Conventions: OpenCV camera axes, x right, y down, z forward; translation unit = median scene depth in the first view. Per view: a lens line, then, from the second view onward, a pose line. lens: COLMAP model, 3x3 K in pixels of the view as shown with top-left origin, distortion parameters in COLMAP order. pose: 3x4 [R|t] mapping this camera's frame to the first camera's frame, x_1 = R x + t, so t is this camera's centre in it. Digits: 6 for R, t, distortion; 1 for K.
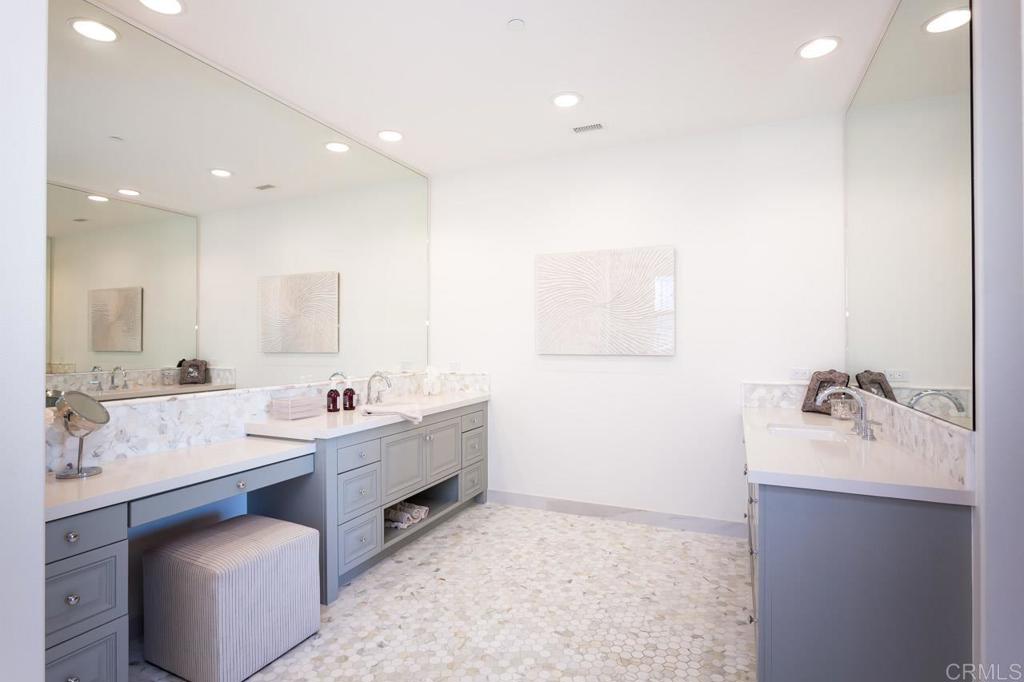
lens RADIAL K [[499.2, 0, 512.0], [0, 499.2, 341.0], [0, 0, 1]] dist [-0.009286, 0.000396]
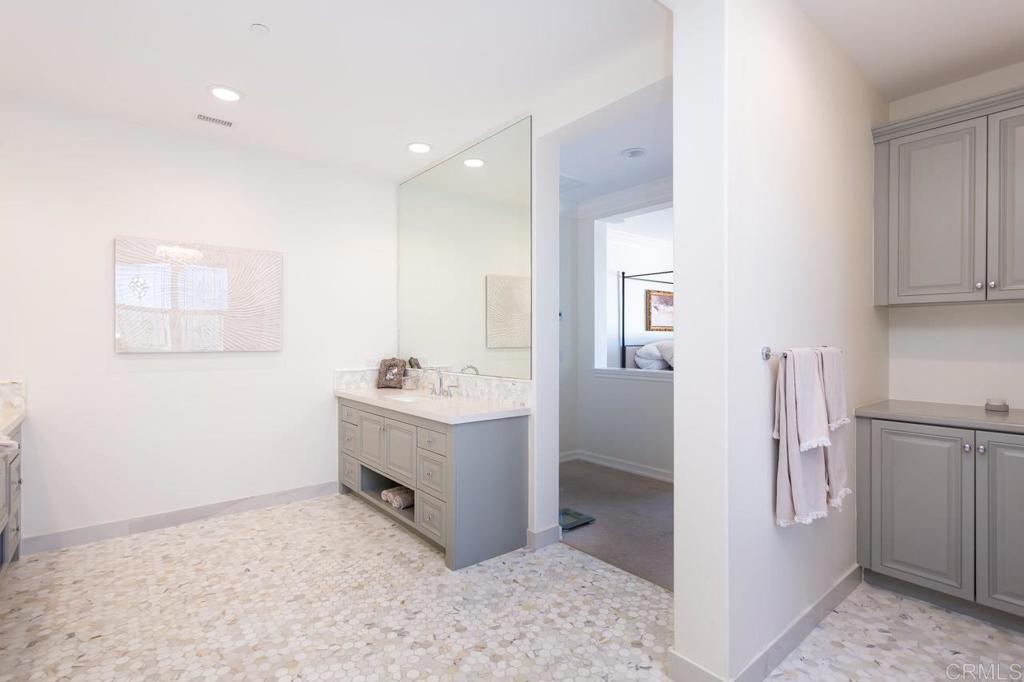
lens RADIAL K [[485.7, 0, 493.6], [0, 485.7, 340.8], [0, 0, 1]] dist [-0.000246, -0.000196]
pose [[0.460693, -0.000837, 0.887559, -0.487325], [-0.003820, 0.999988, 0.002926, 0.002286], [-0.887551, -0.004739, 0.460684, 0.078103]]
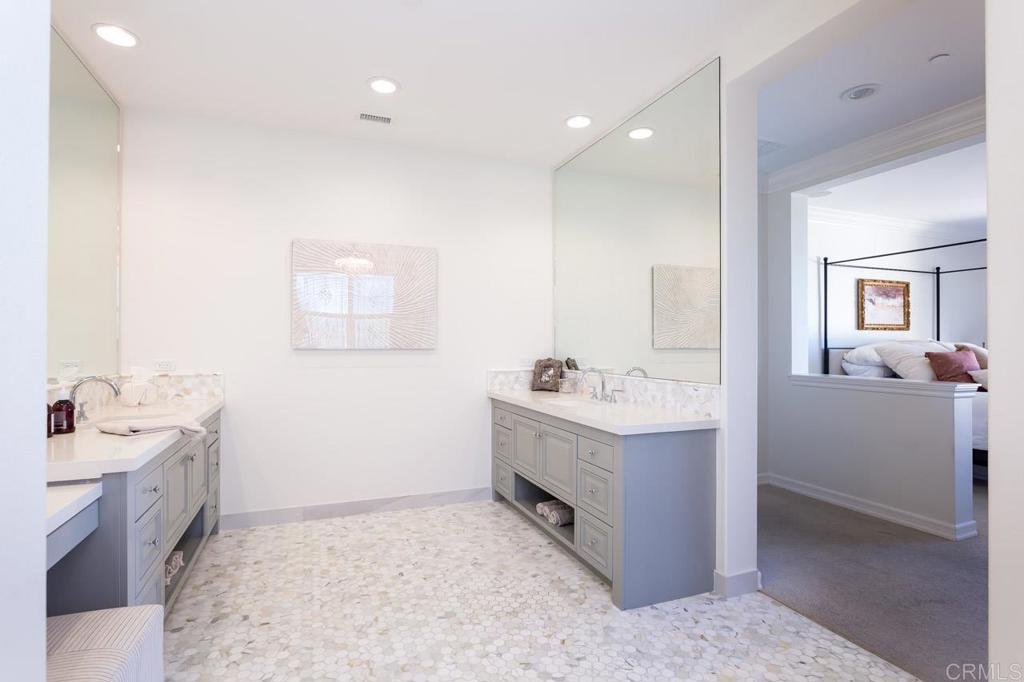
lens RADIAL K [[489.9, 0, 491.6], [0, 489.9, 343.7], [0, 0, 1]] dist [-0.009385, 0.000696]
pose [[0.710409, 0.003635, 0.703779, -0.399405], [-0.005121, 0.999987, 0.000004, 0.019414], [-0.703770, -0.003607, 0.710419, 0.164199]]
